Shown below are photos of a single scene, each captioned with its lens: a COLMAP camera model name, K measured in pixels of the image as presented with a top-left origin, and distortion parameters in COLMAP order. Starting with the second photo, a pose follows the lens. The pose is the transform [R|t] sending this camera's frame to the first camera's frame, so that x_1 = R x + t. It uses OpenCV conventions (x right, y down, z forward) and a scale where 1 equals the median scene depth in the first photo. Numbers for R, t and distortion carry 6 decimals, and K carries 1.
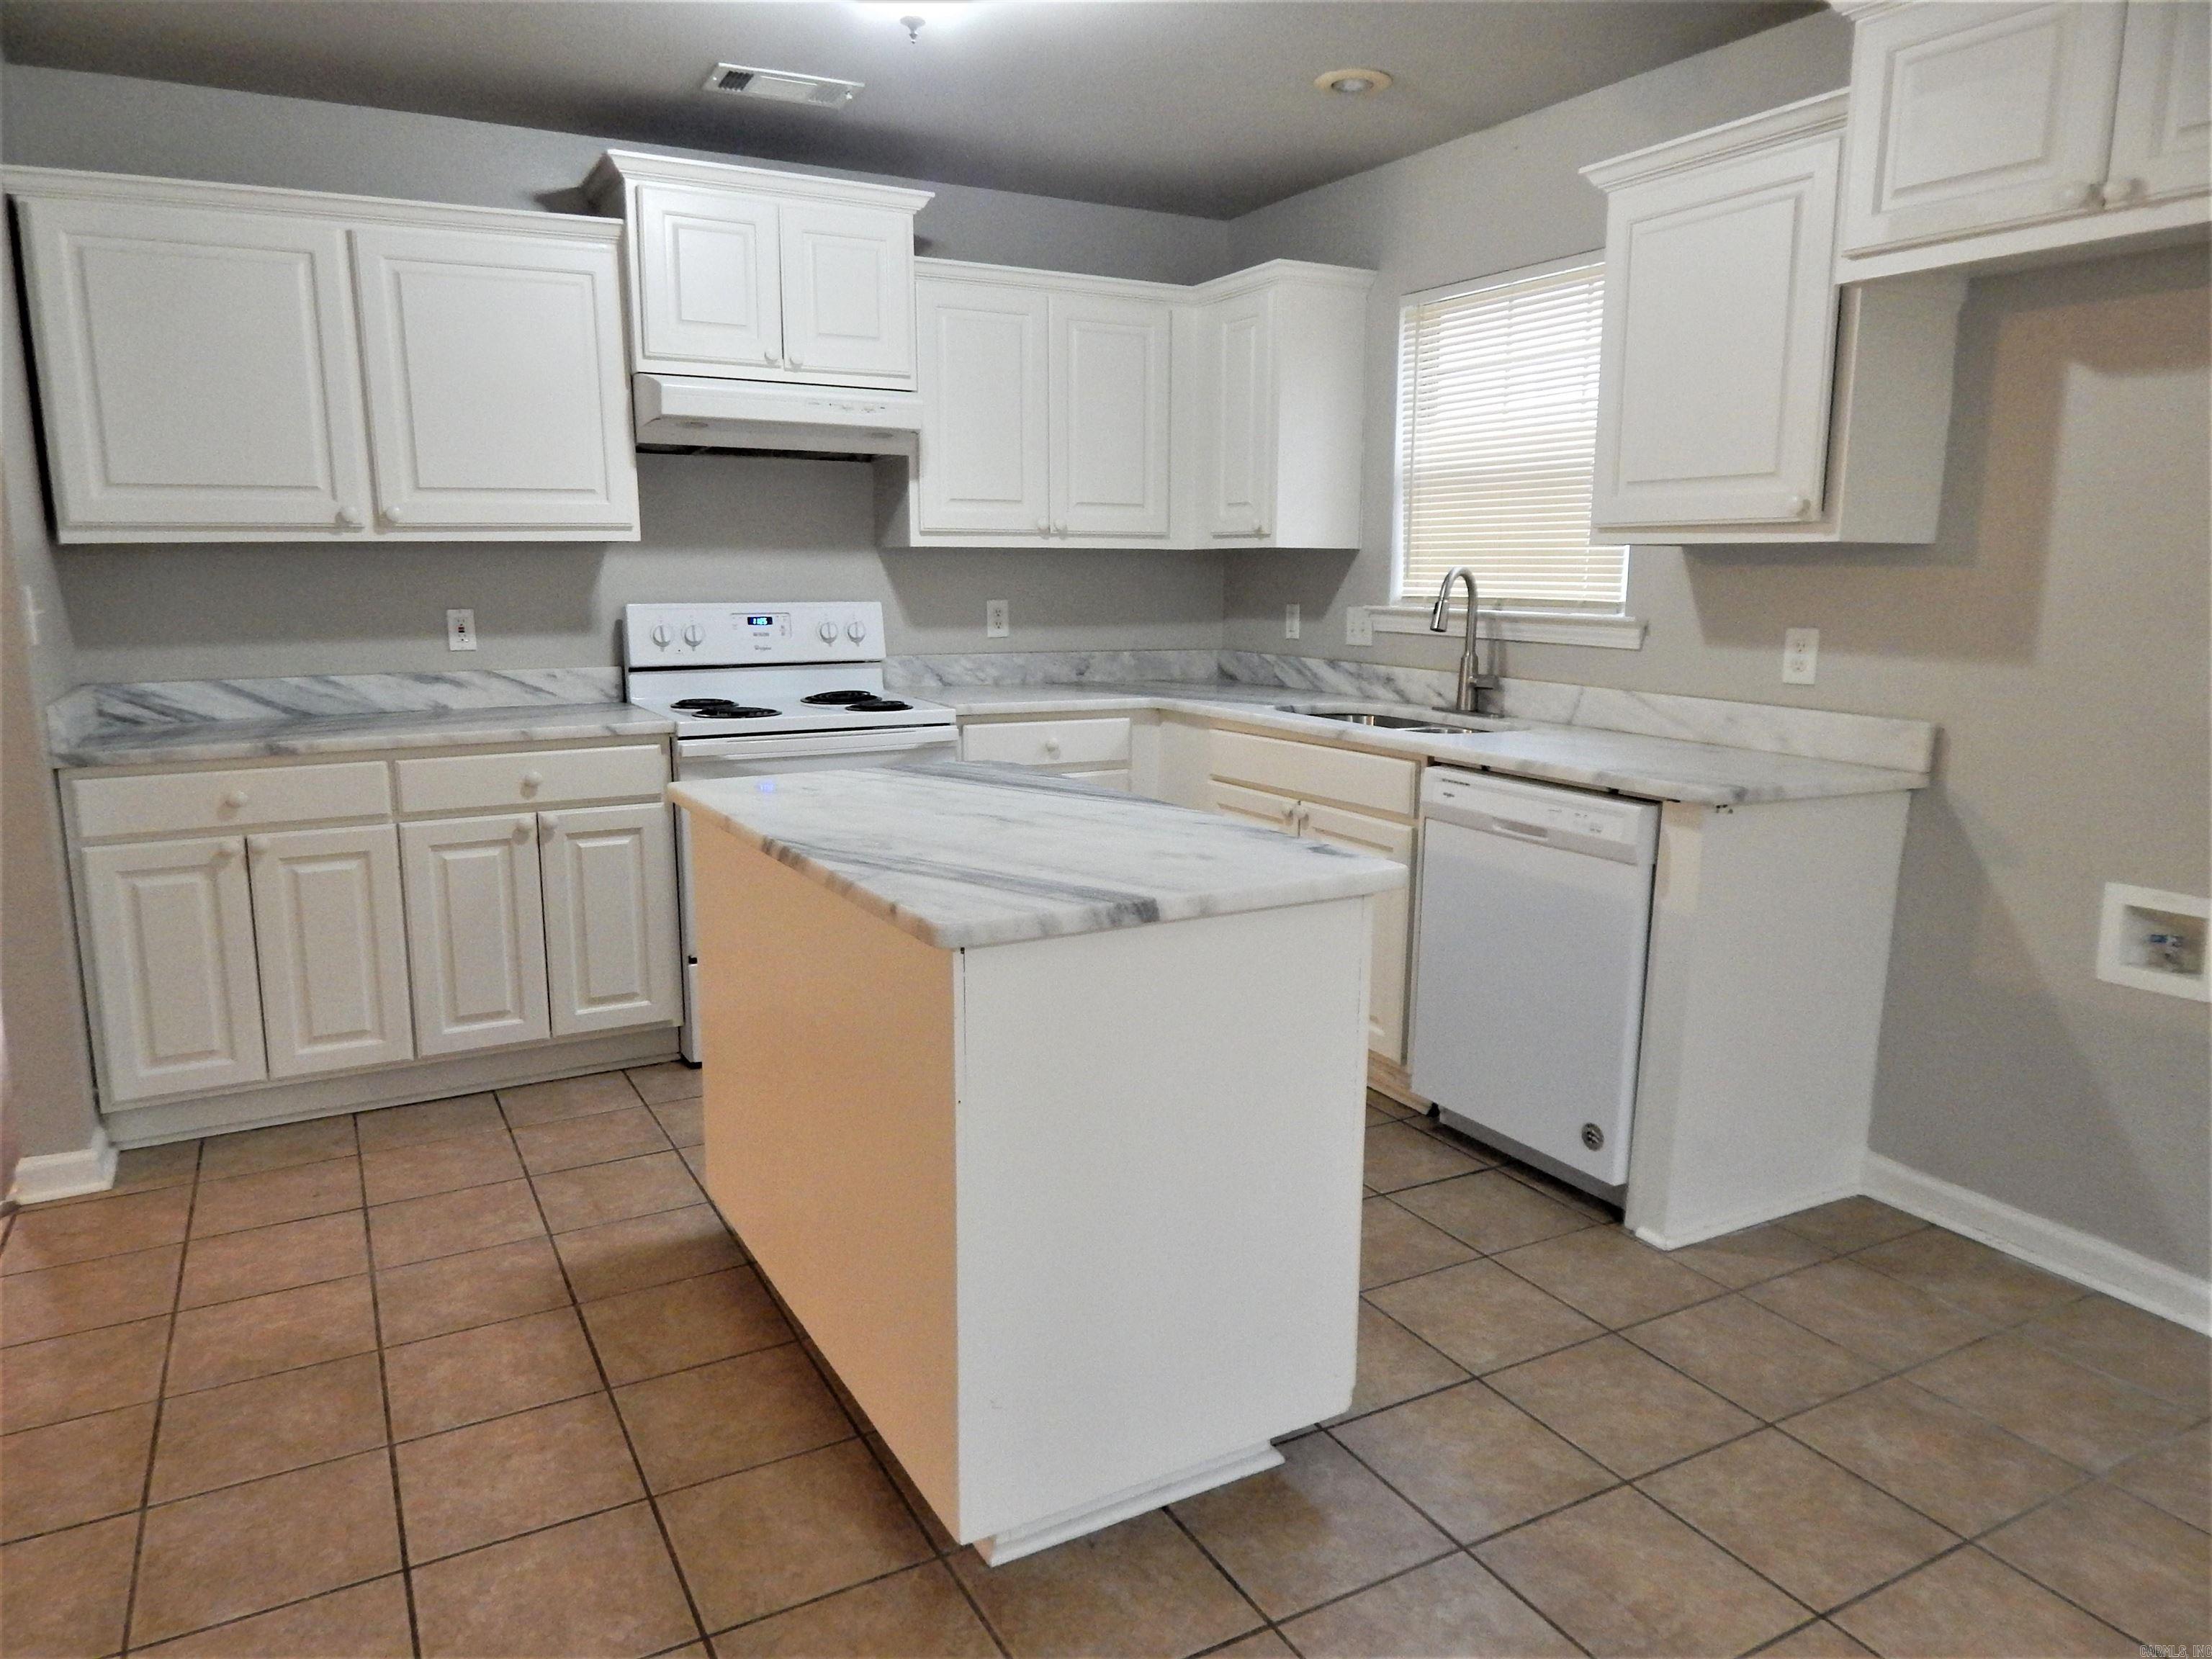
lens RADIAL K [[1472.2, 0, 1121.9], [0, 1472.2, 820.7], [0, 0, 1]] dist [0.001913, 0.000912]
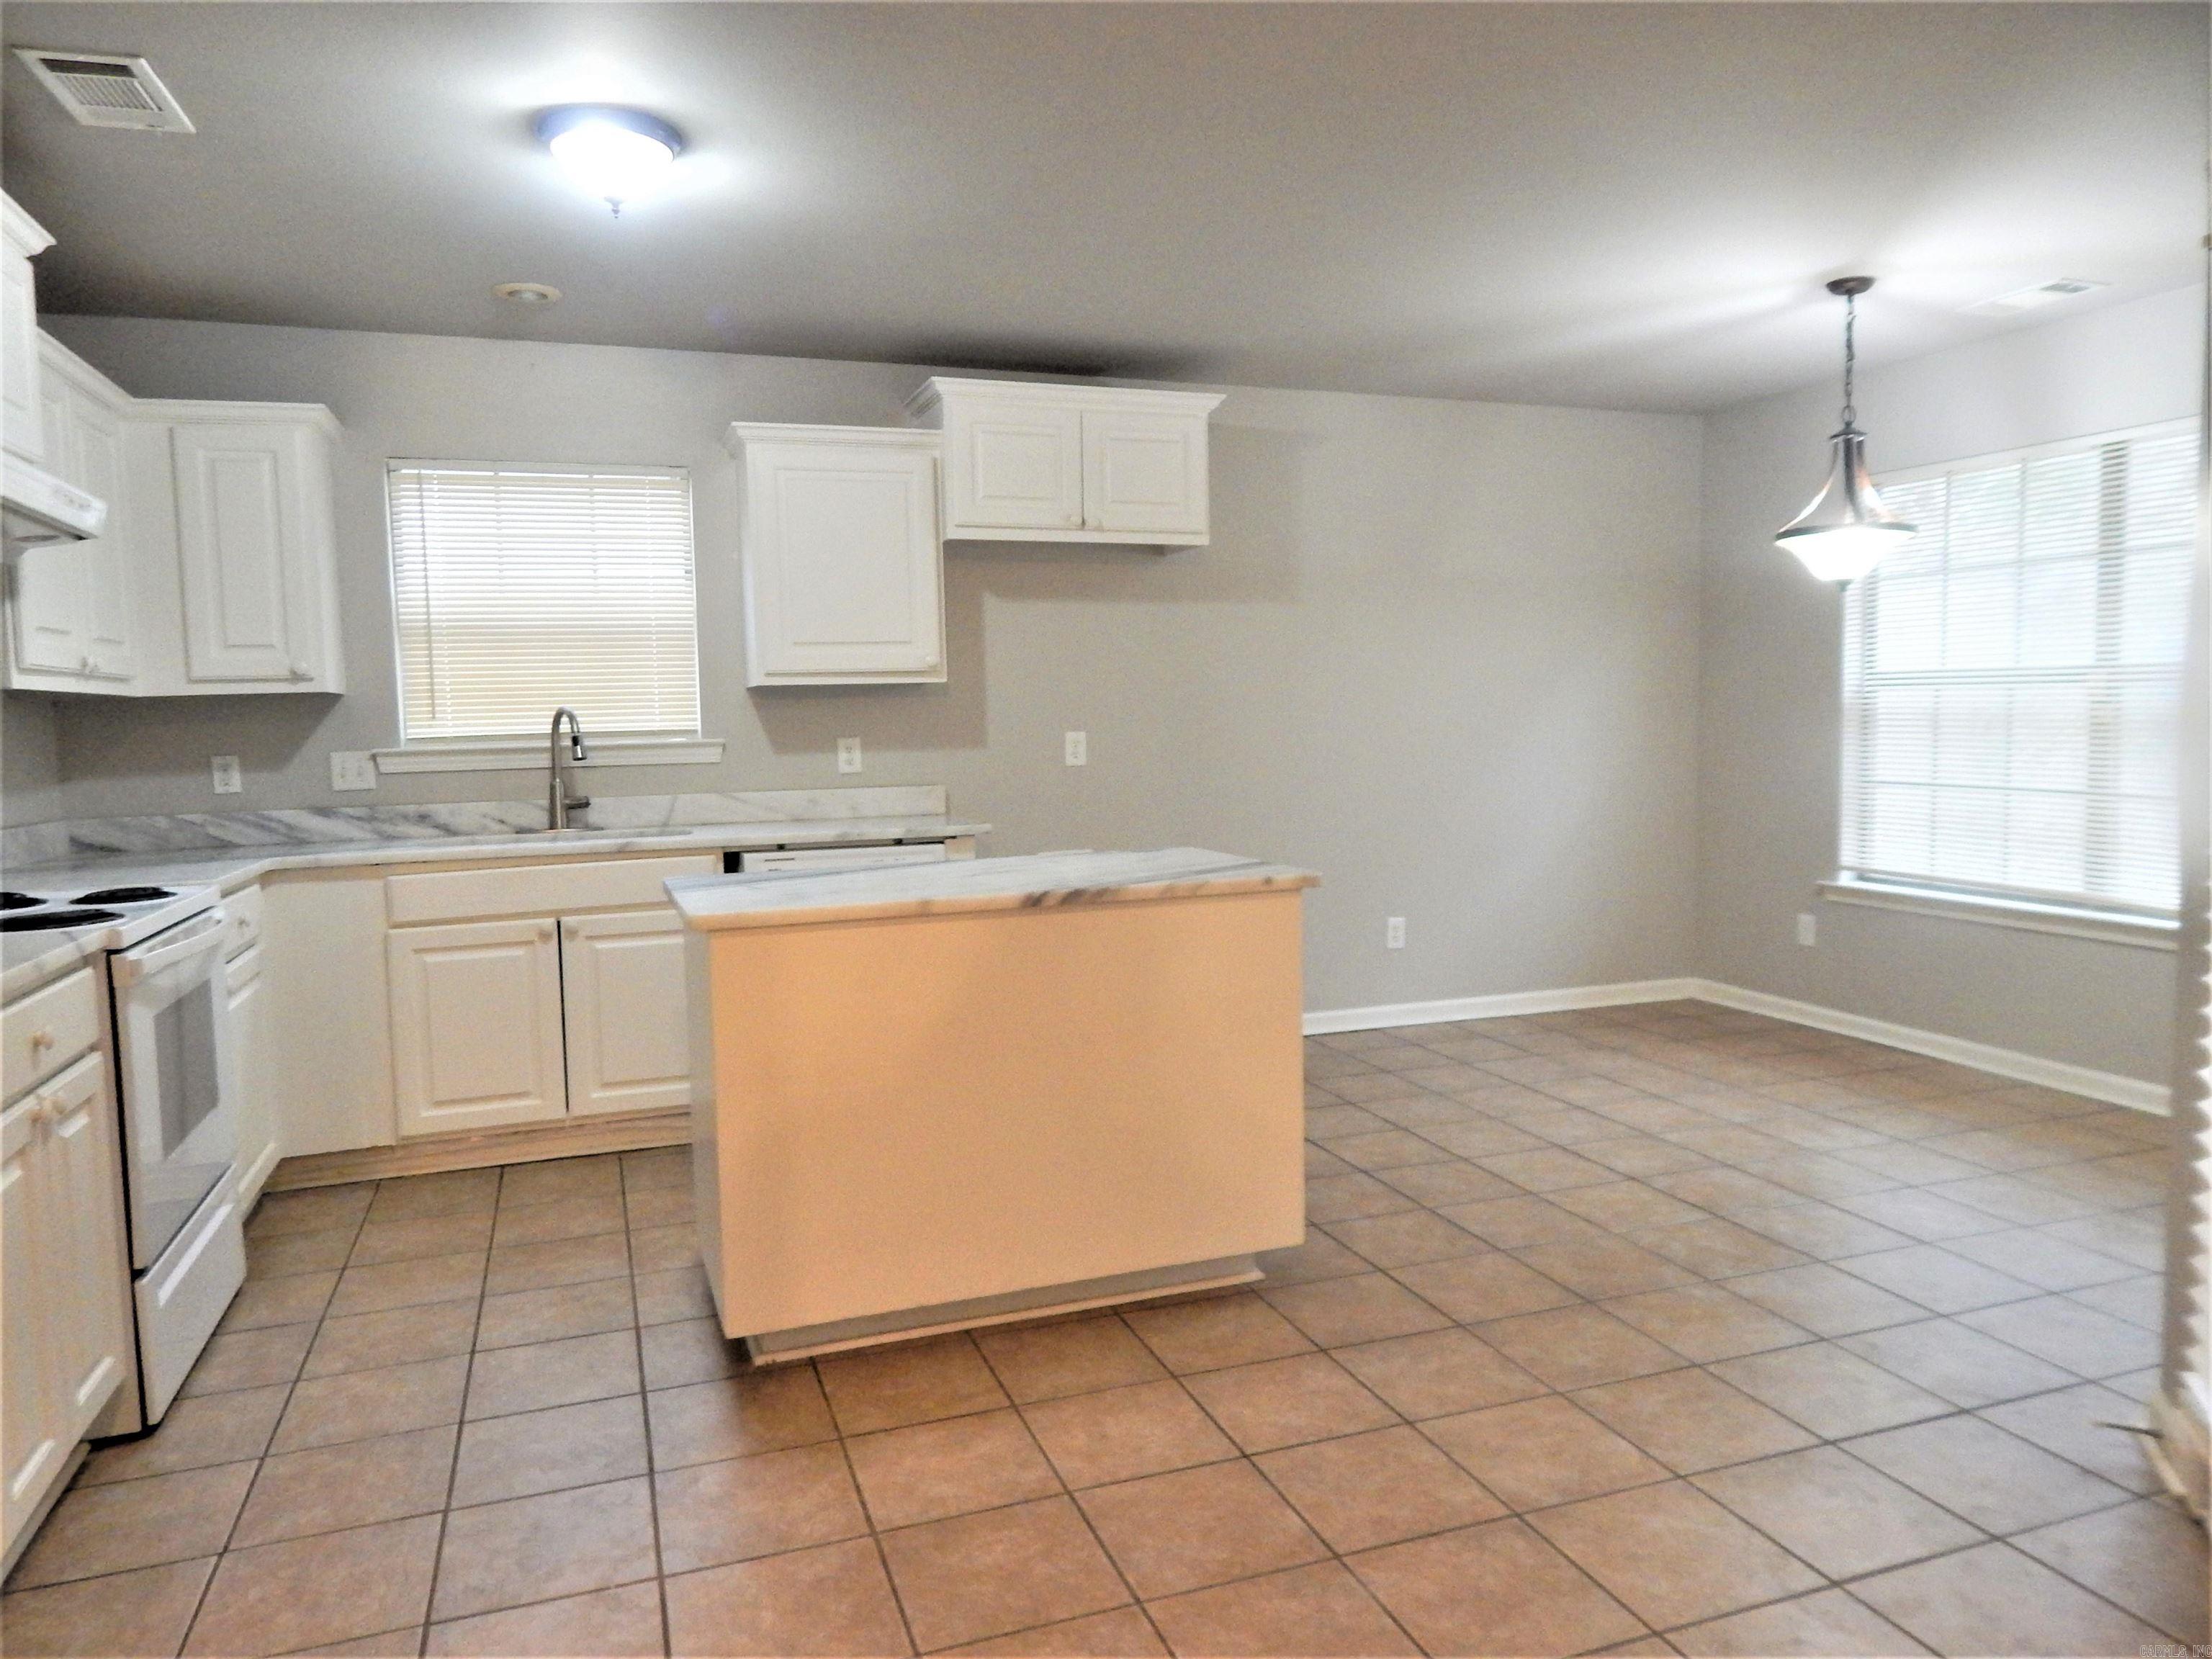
lens RADIAL K [[1446.5, 0, 1105.4], [0, 1446.5, 812.5], [0, 0, 1]] dist [0.003131, 0.004205]
pose [[0.163934, -0.077802, 0.983398, -0.846508], [0.194888, 0.979791, 0.045029, -0.057494], [-0.967029, 0.184271, 0.175784, 0.398171]]
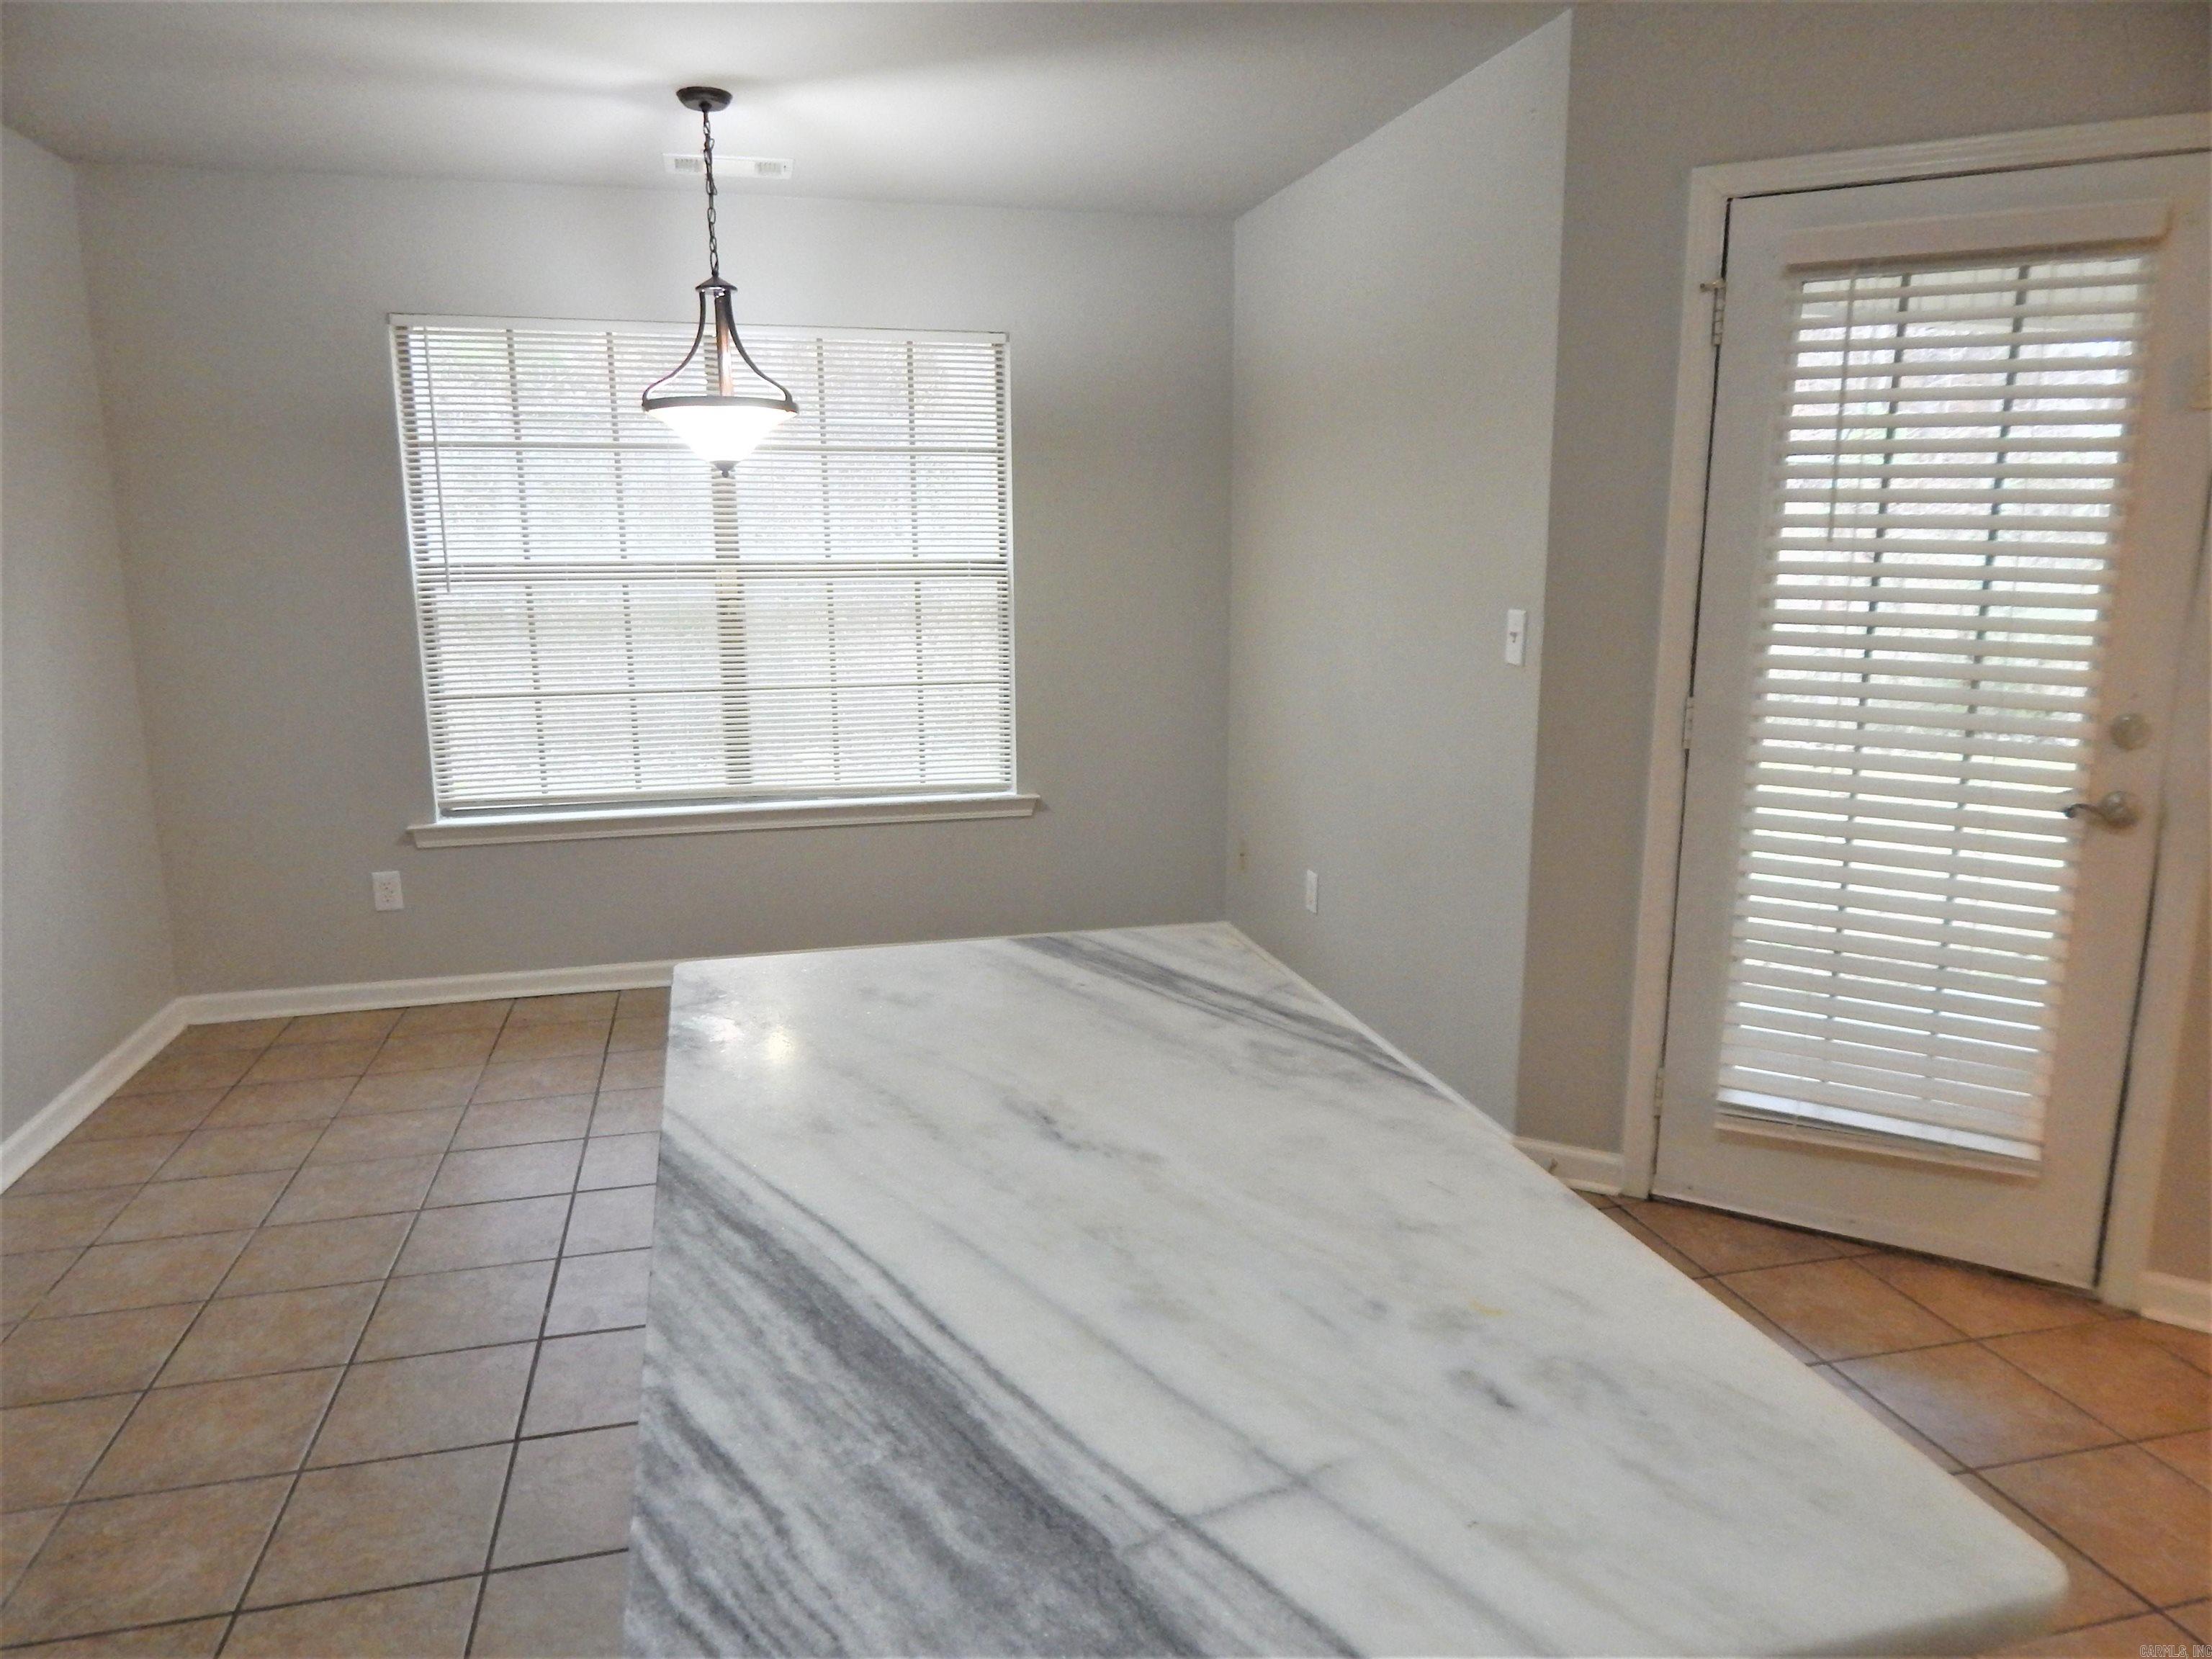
lens RADIAL K [[1459.9, 0, 1111.1], [0, 1459.9, 871.2], [0, 0, 1]] dist [0.000502, -0.000180]
pose [[-0.971193, -0.053302, 0.232257, -0.171306], [0.042480, 0.920325, 0.388841, -0.182633], [-0.234478, 0.387505, -0.891549, 0.888139]]
